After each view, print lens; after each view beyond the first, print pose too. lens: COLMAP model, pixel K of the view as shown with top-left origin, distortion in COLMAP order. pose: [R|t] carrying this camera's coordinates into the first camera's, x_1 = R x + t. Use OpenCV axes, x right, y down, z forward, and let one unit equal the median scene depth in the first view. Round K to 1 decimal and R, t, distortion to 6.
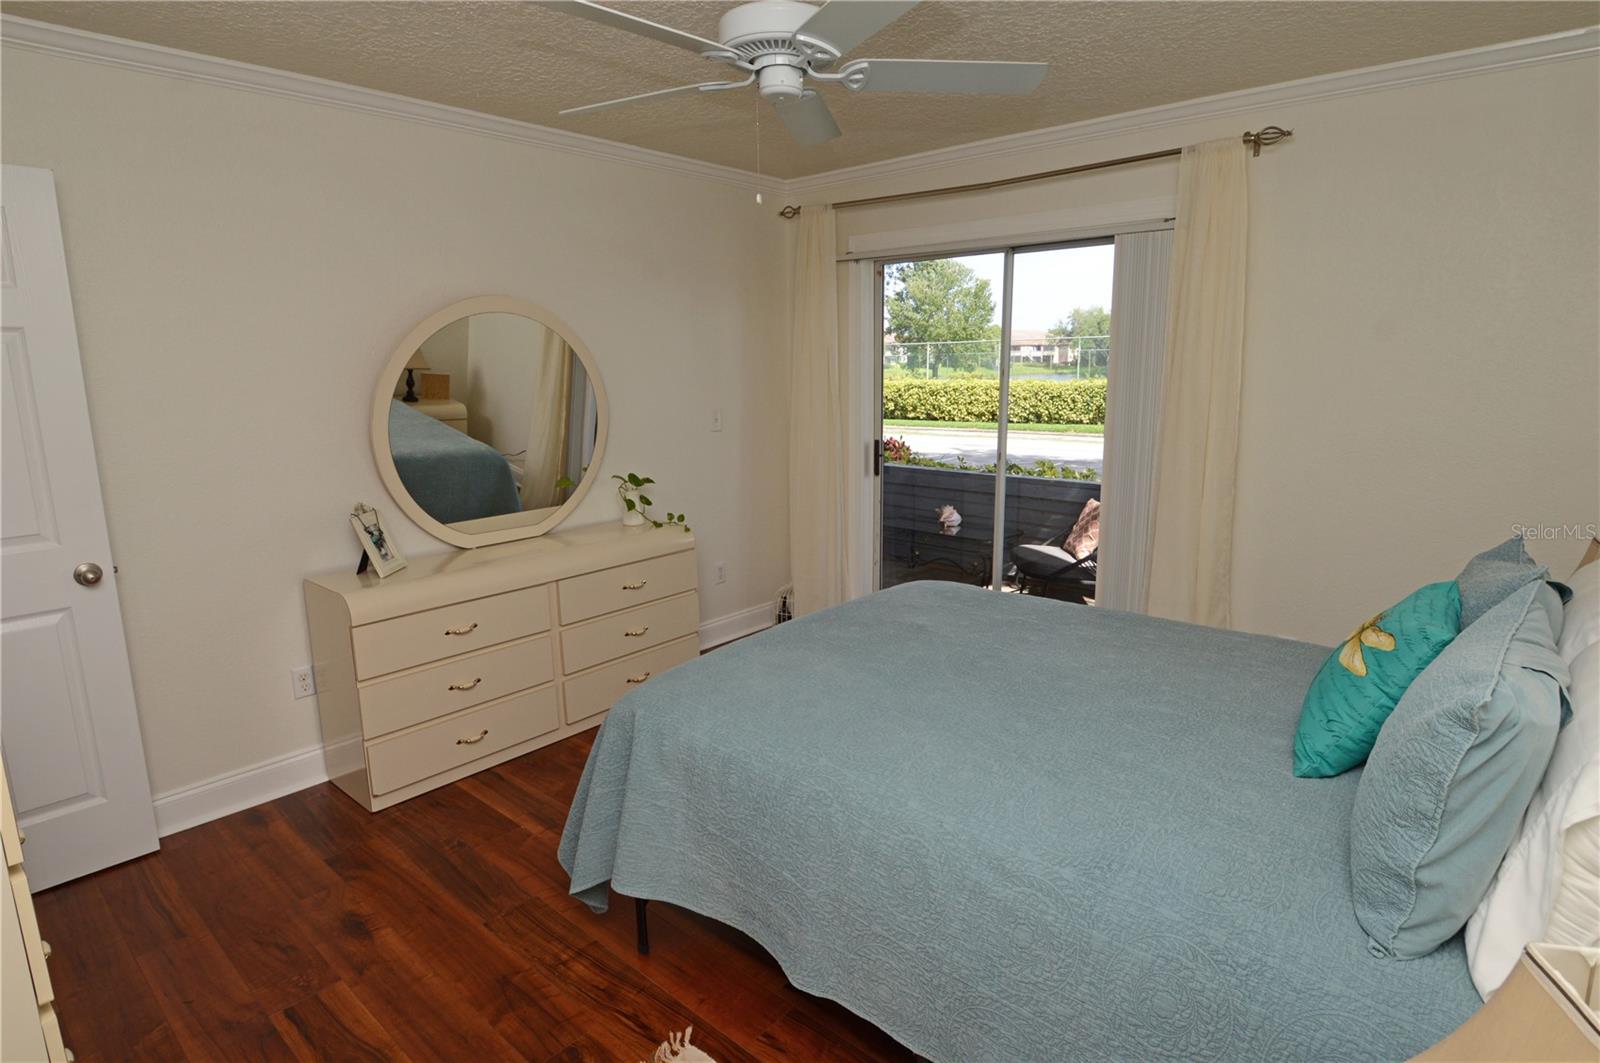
lens RADIAL K [[845.2, 0, 806.7], [0, 845.2, 525.6], [0, 0, 1]] dist [0.010064, -0.023098]
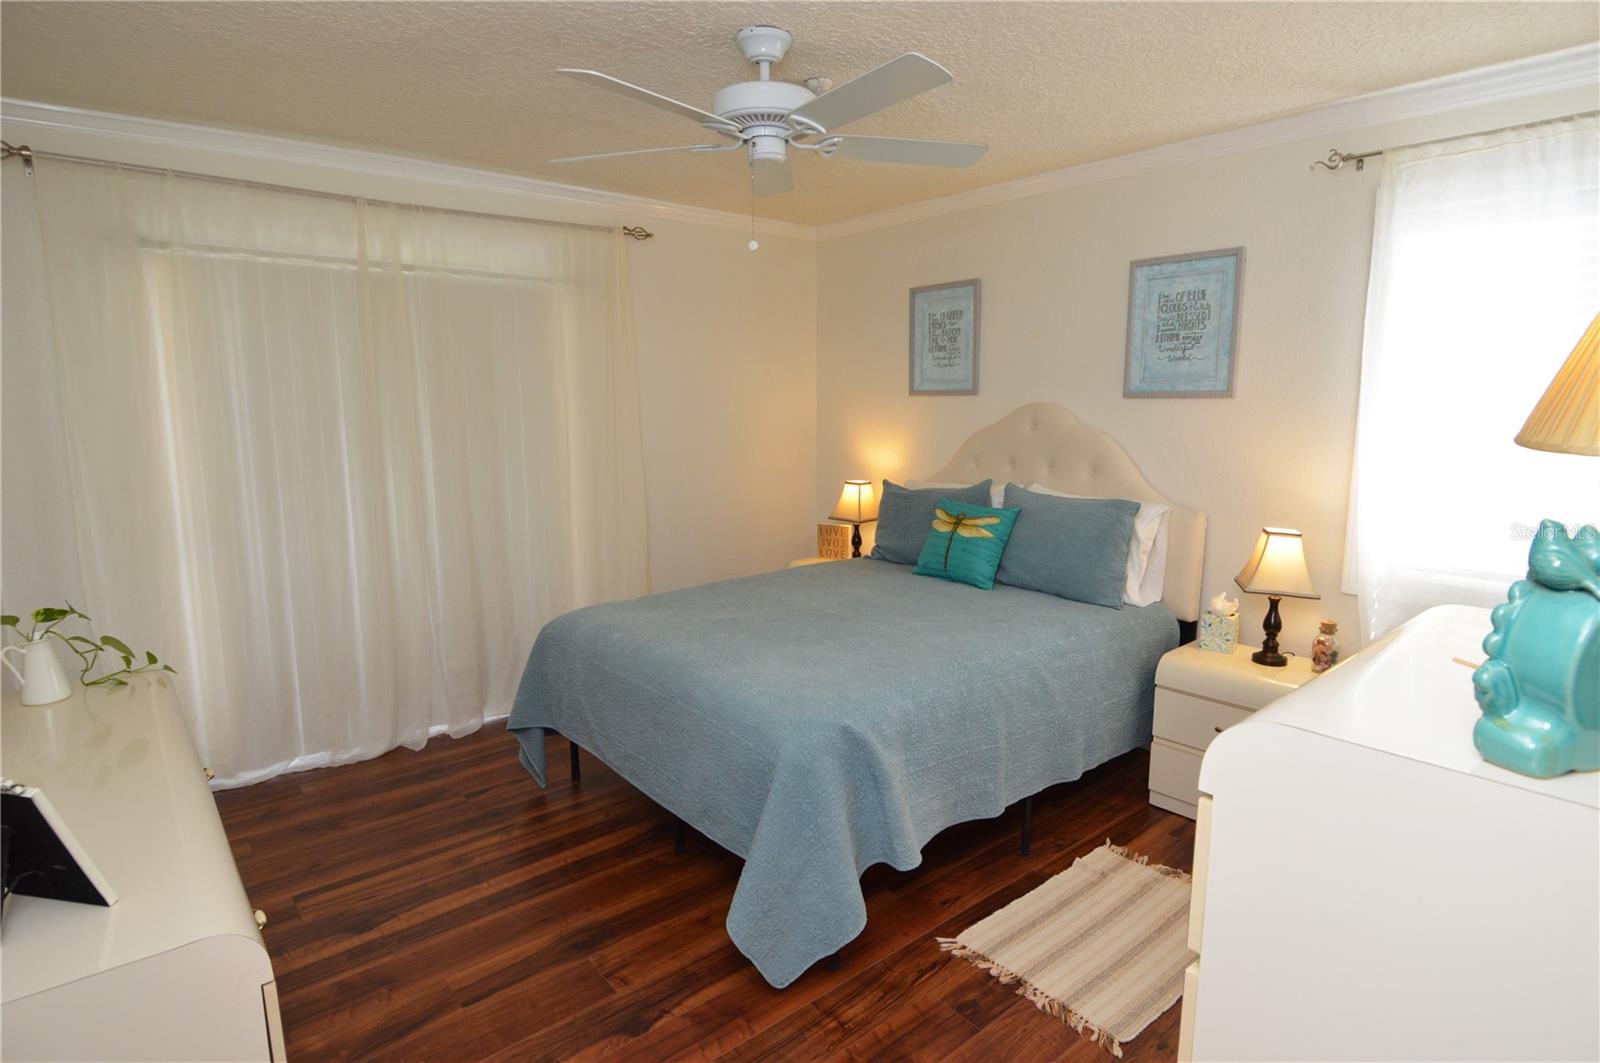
lens RADIAL K [[853.2, 0, 806.3], [0, 853.2, 525.5], [0, 0, 1]] dist [0.011909, -0.023750]
pose [[0.147062, -0.143085, 0.978723, -1.018656], [0.188207, 0.975453, 0.114327, -0.126679], [-0.971057, 0.167389, 0.170381, 0.696066]]
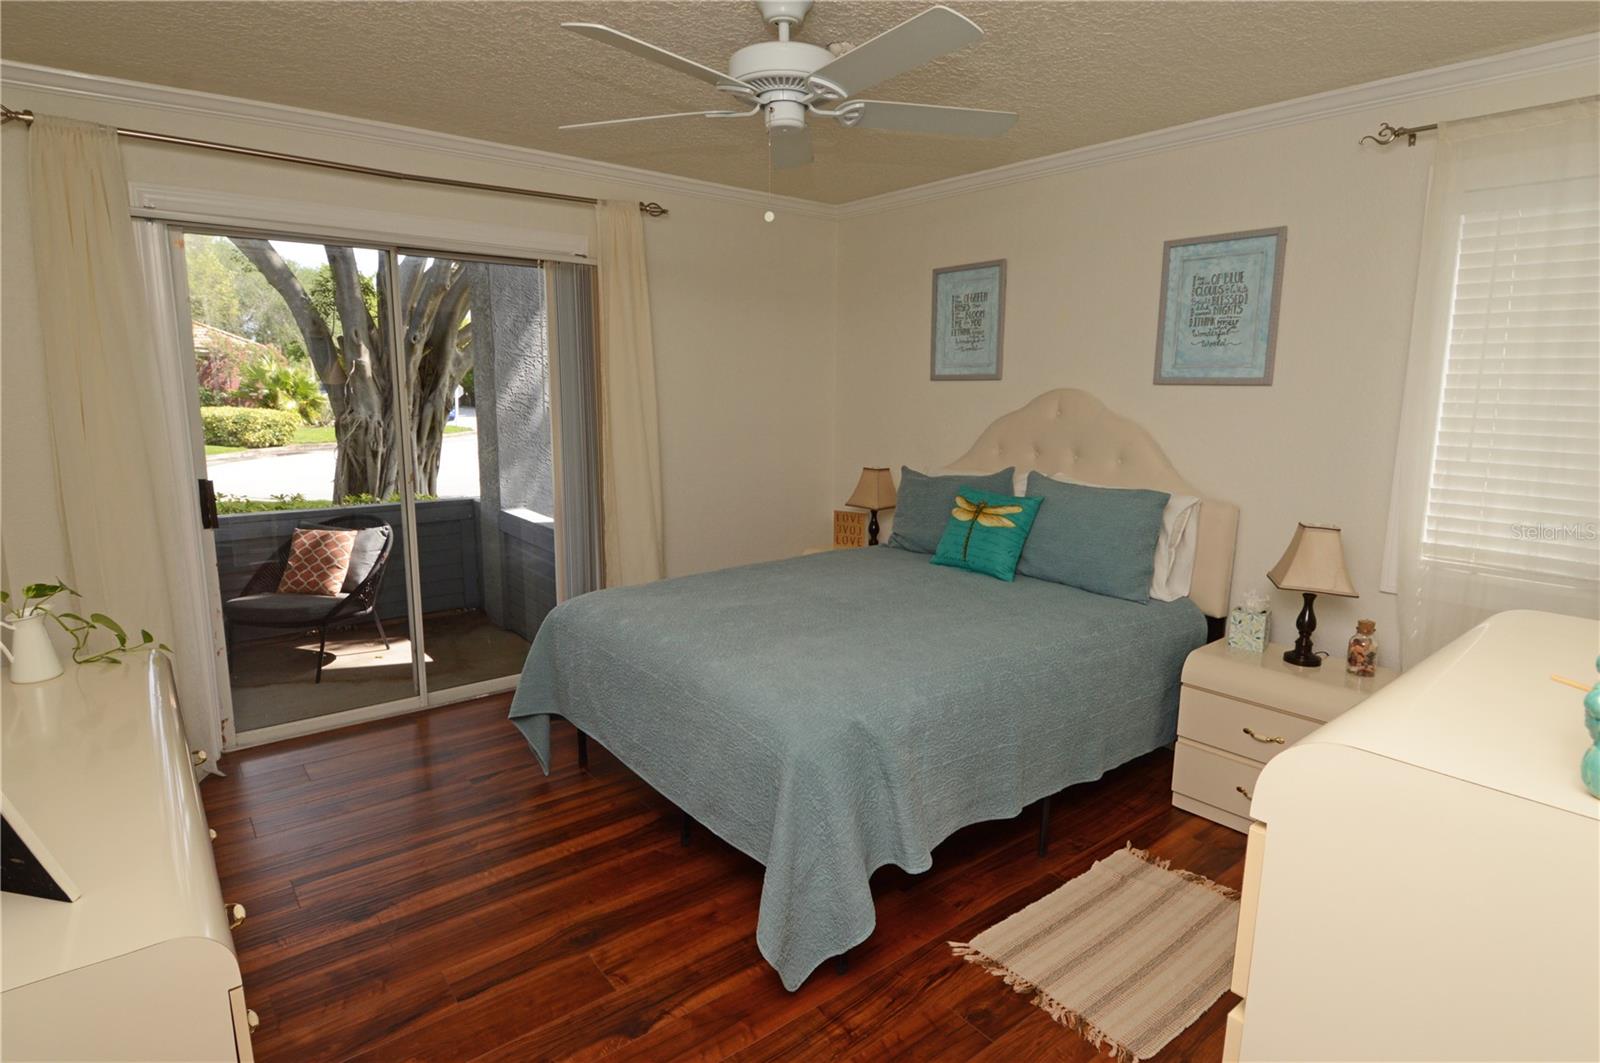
lens RADIAL K [[853.2, 0, 806.3], [0, 853.2, 525.5], [0, 0, 1]] dist [0.011909, -0.023750]
pose [[0.170601, -0.155927, 0.972925, -0.978732], [0.174907, 0.976511, 0.125832, -0.120579], [-0.969692, 0.148704, 0.193867, 0.698046]]
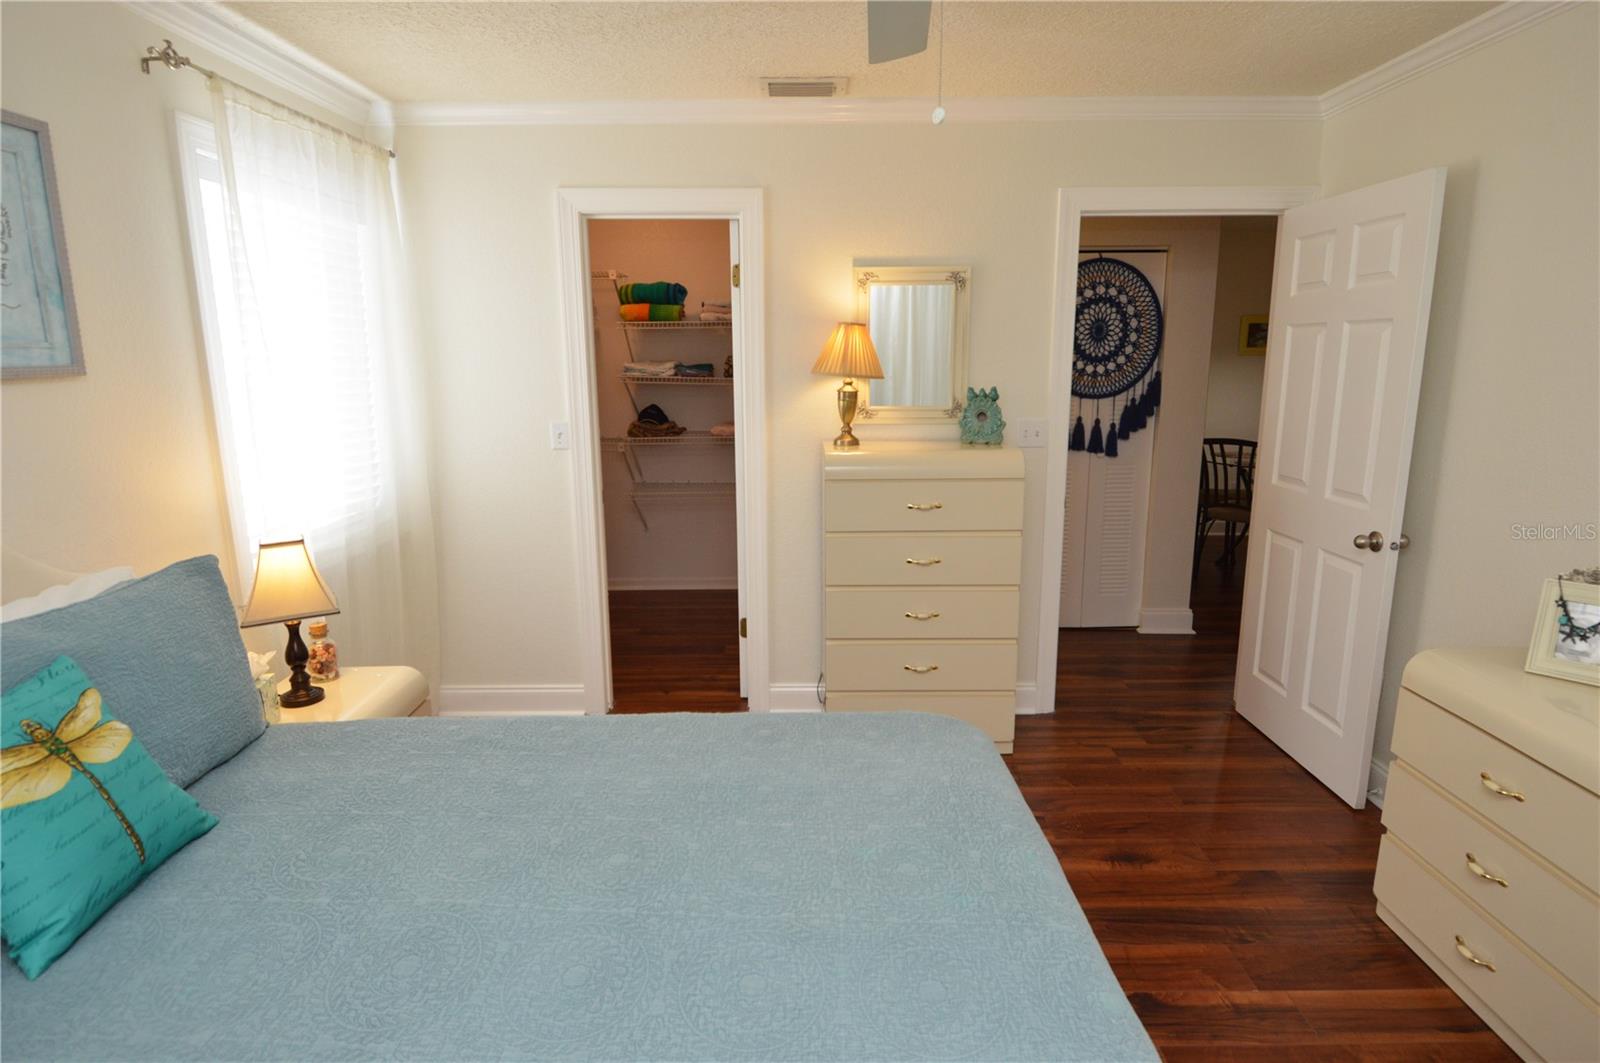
lens RADIAL K [[853.2, 0, 806.3], [0, 853.2, 525.5], [0, 0, 1]] dist [0.011909, -0.023750]
pose [[-0.749717, 0.147782, -0.645046, 0.425856], [-0.109347, 0.933682, 0.341001, -0.261033], [0.652662, 0.326188, -0.683838, 1.287317]]
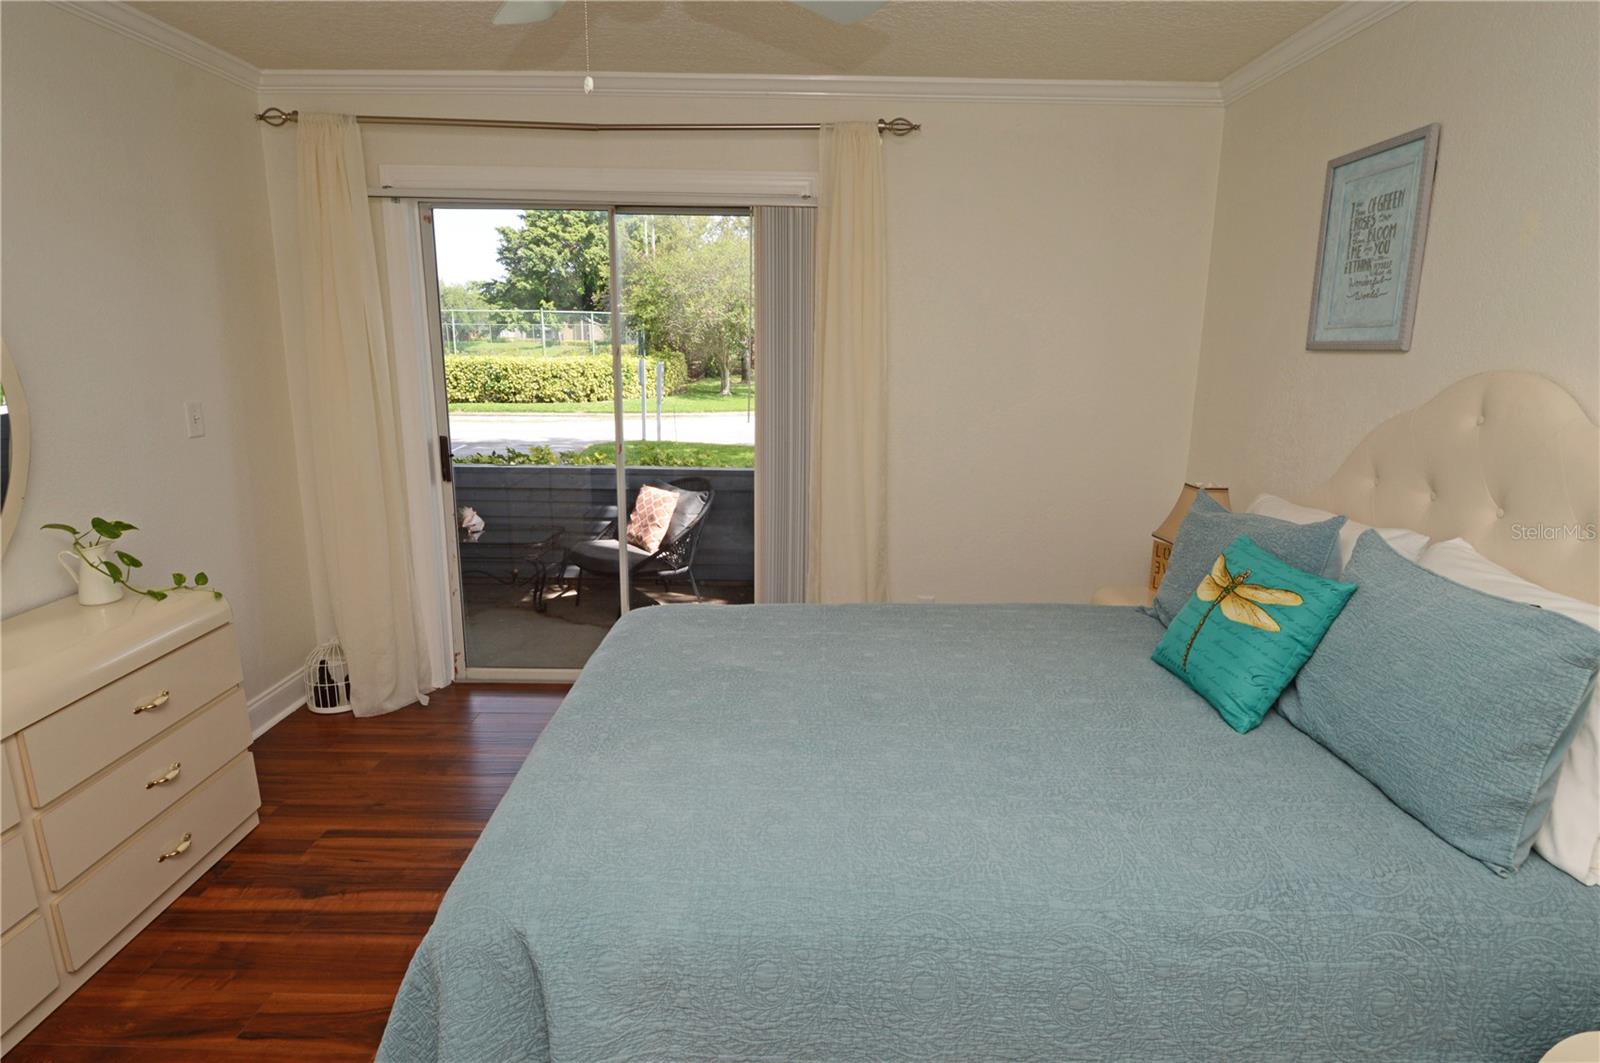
lens RADIAL K [[853.2, 0, 806.3], [0, 853.2, 525.5], [0, 0, 1]] dist [0.011909, -0.023750]
pose [[0.751016, -0.123126, 0.648703, -0.342792], [0.106323, 0.992190, 0.065229, -0.065885], [-0.651668, 0.019984, 0.758241, 0.347077]]
